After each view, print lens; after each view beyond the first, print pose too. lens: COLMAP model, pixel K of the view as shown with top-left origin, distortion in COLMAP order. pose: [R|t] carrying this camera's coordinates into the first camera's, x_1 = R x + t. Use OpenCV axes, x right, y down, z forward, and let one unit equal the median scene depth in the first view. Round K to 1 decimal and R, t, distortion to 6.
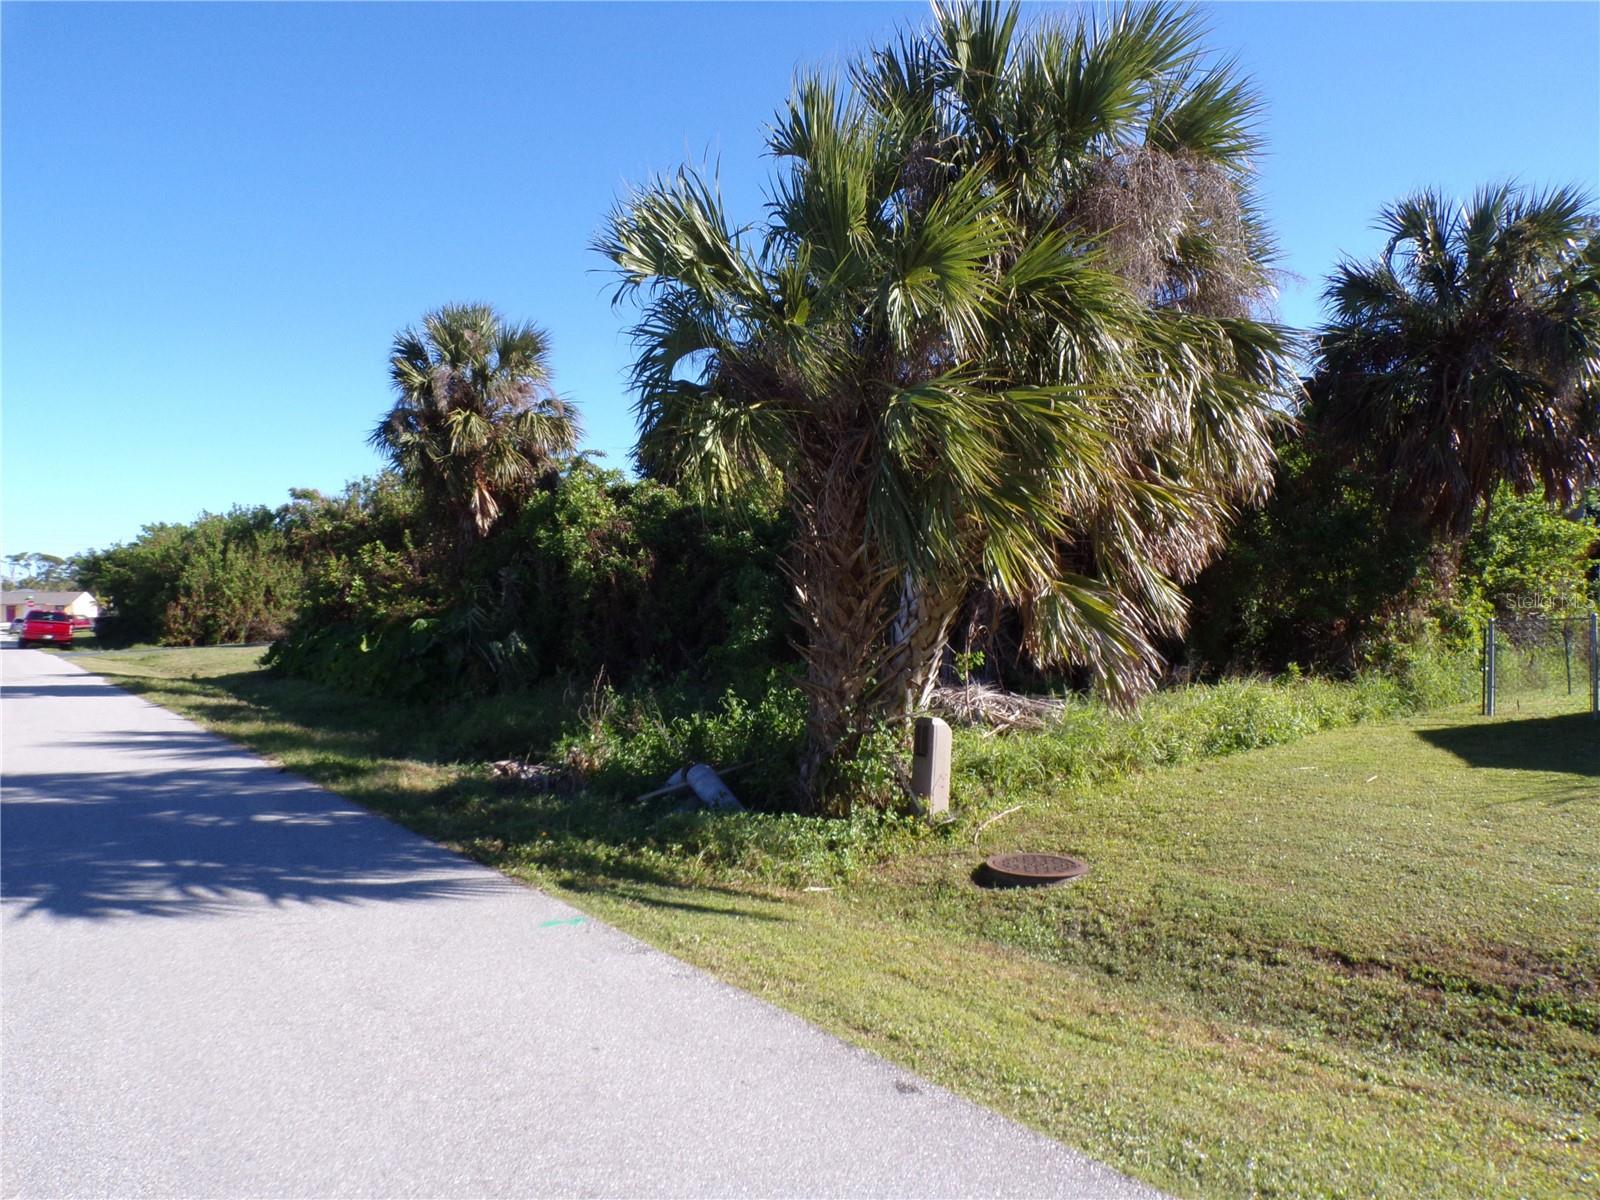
lens RADIAL K [[1119.2, 0, 803.4], [0, 1119.2, 628.9], [0, 0, 1]] dist [0.002139, 0.001049]
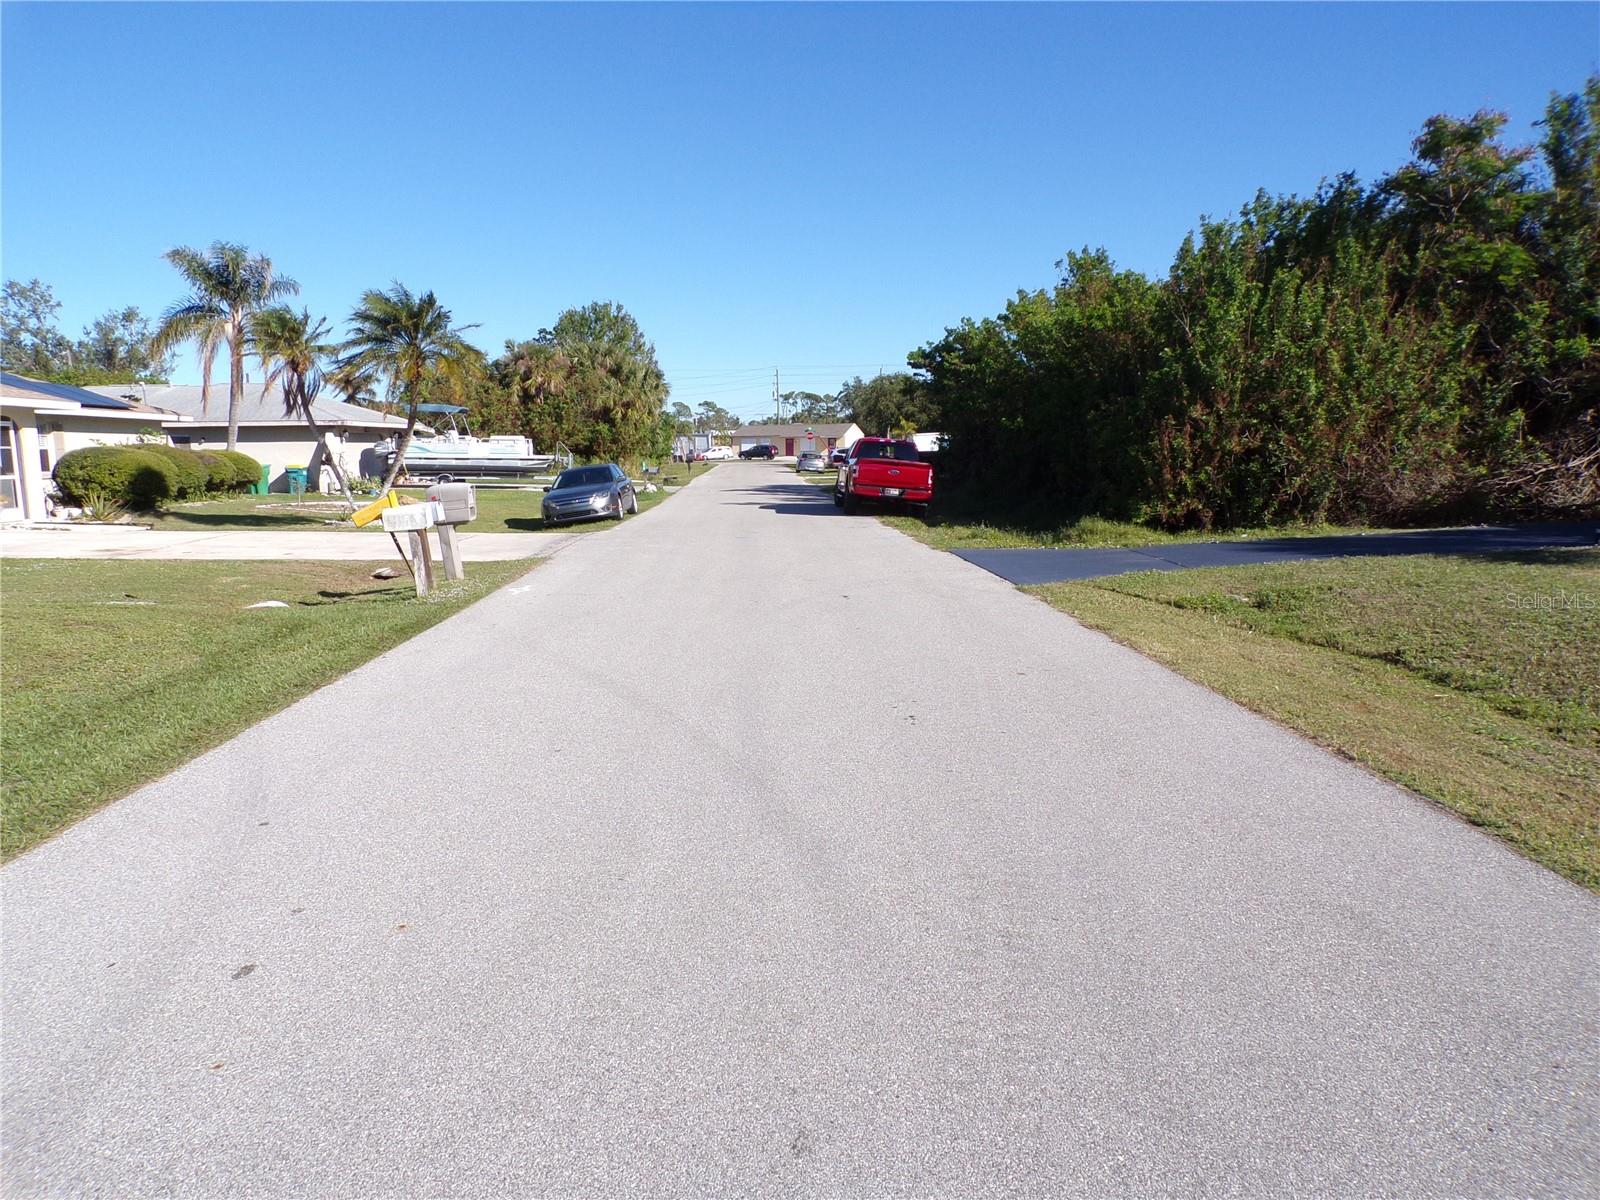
lens RADIAL K [[1119.2, 0, 803.4], [0, 1119.2, 628.9], [0, 0, 1]] dist [0.002139, 0.001049]
pose [[0.828323, 0.089031, -0.553132, -0.204703], [-0.006675, 0.988791, 0.149158, -0.003461], [0.560212, -0.119859, 0.819632, 0.268861]]
